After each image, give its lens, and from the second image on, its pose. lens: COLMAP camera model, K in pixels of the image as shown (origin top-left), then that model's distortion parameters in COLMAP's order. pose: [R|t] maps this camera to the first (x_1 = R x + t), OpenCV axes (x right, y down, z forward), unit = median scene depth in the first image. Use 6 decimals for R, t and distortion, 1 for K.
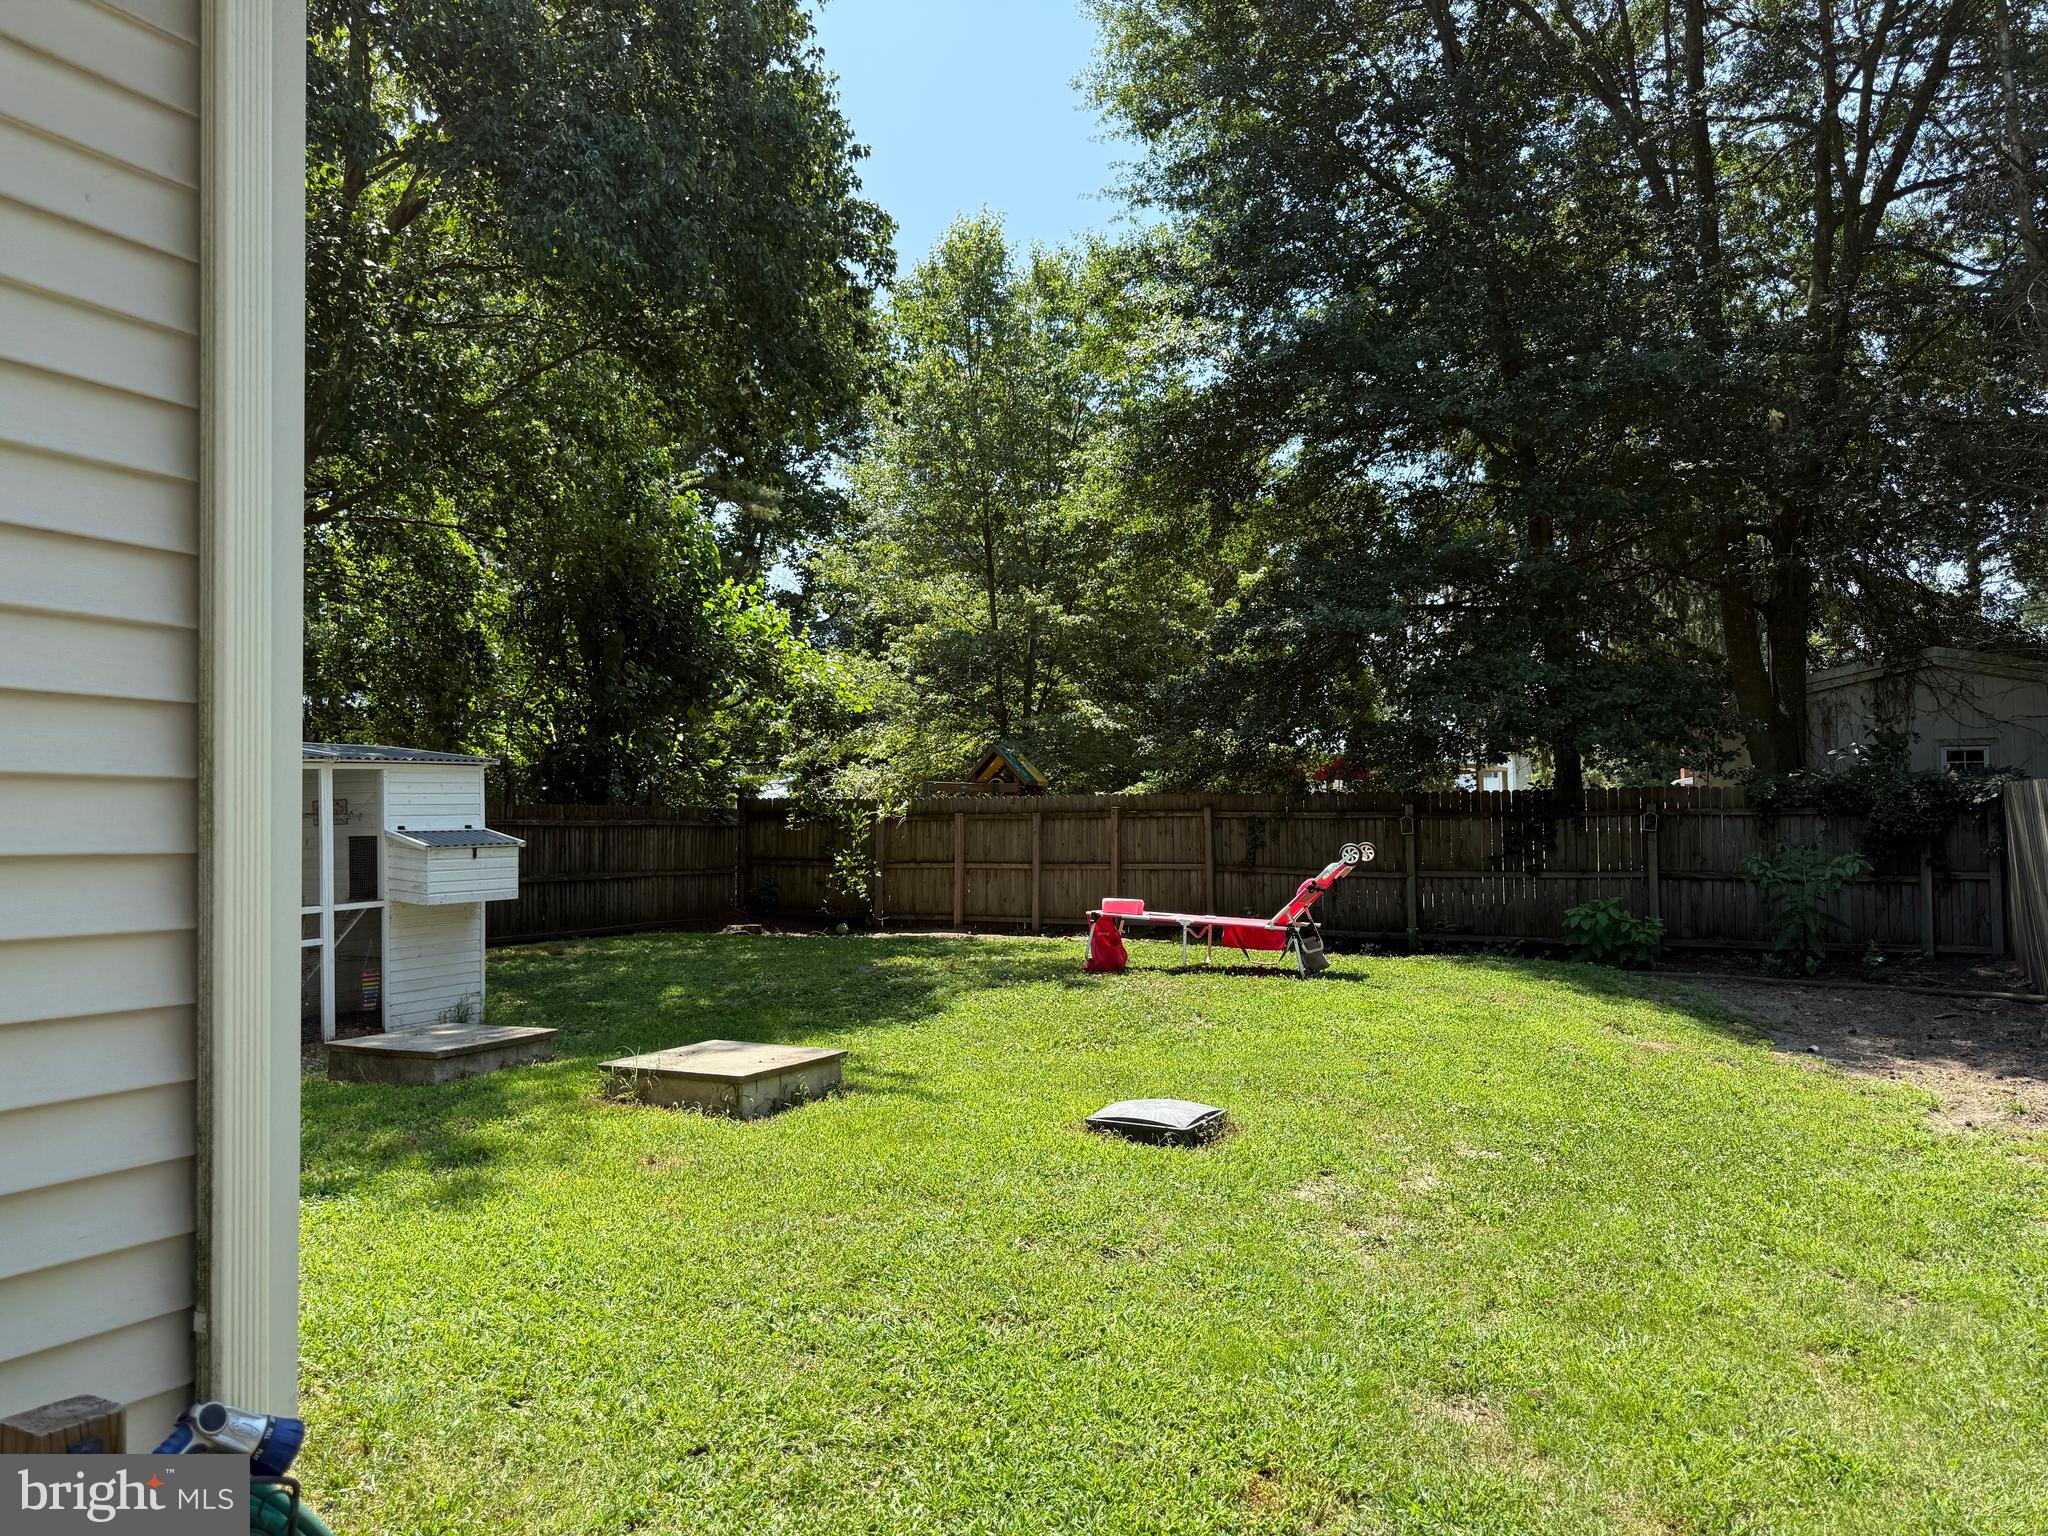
lens RADIAL K [[1500.0, 0, 1024.0], [0, 1500.0, 768.0], [0, 0, 1]] dist [0.128718, -0.143187]
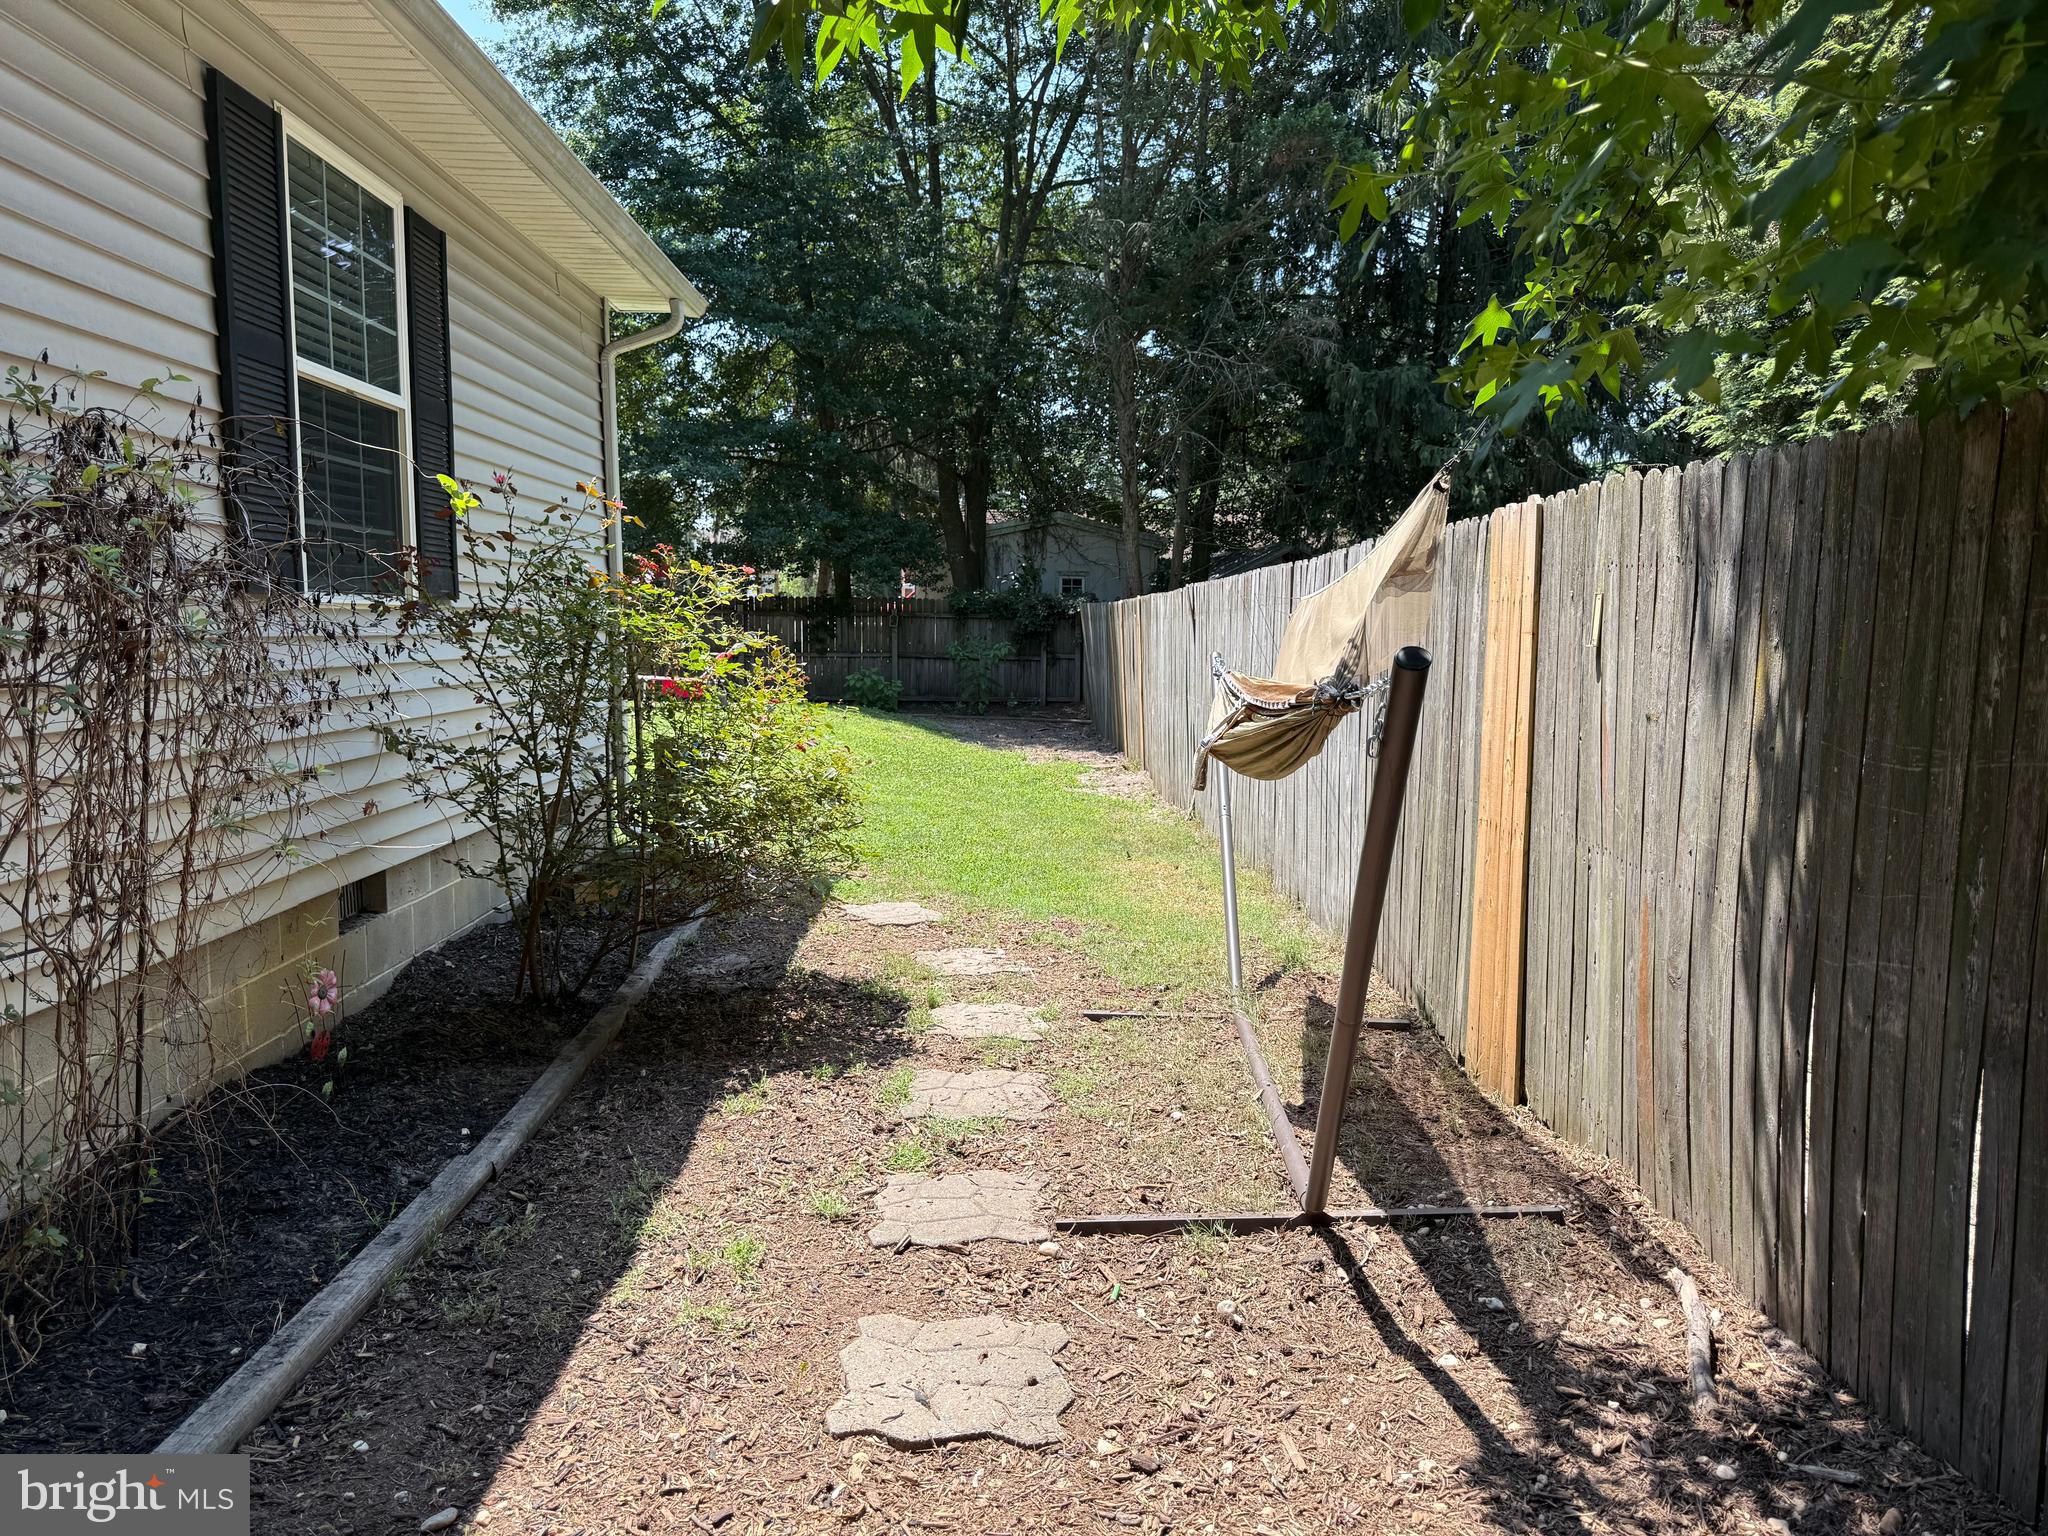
lens RADIAL K [[1436.9, 0, 1024.0], [0, 1436.9, 768.0], [0, 0, 1]] dist [0.119717, -0.177232]
pose [[0.879879, -0.027786, 0.474385, -0.242162], [-0.038770, 0.990763, 0.129941, -0.015874], [-0.473614, -0.132724, 0.870675, -0.499063]]
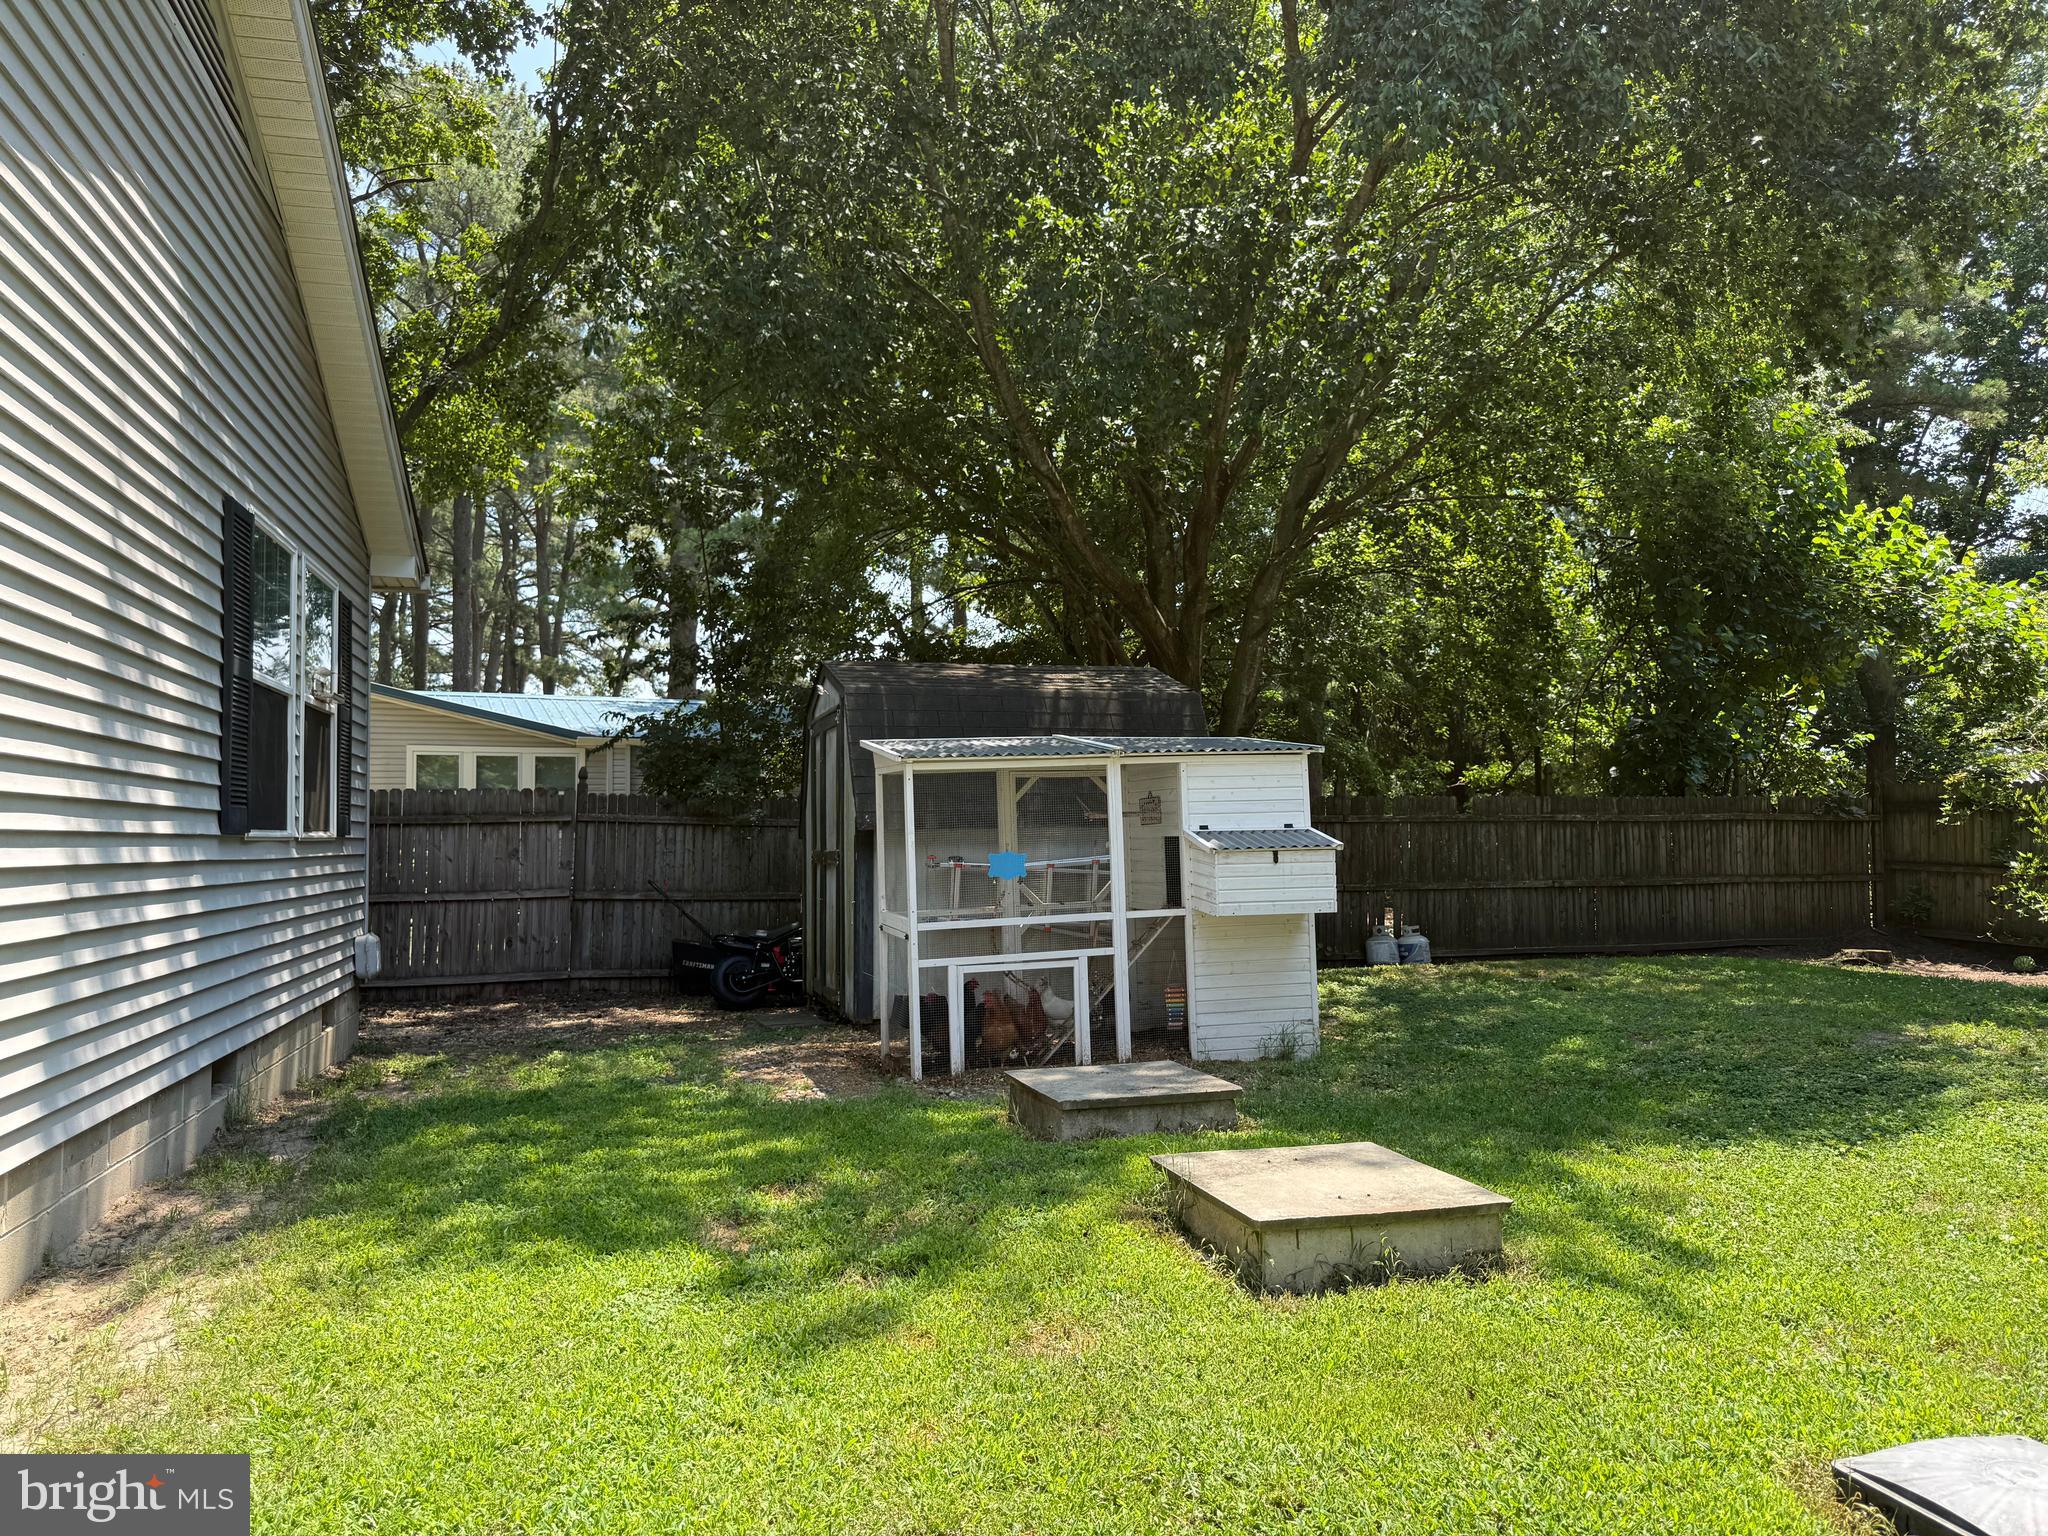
lens RADIAL K [[1436.9, 0, 1024.0], [0, 1436.9, 768.0], [0, 0, 1]] dist [0.119717, -0.177232]
pose [[0.677428, -0.033260, -0.734837, 0.126135], [0.036055, 0.999278, -0.011991, 0.009646], [0.734705, -0.018372, 0.678138, 0.315408]]
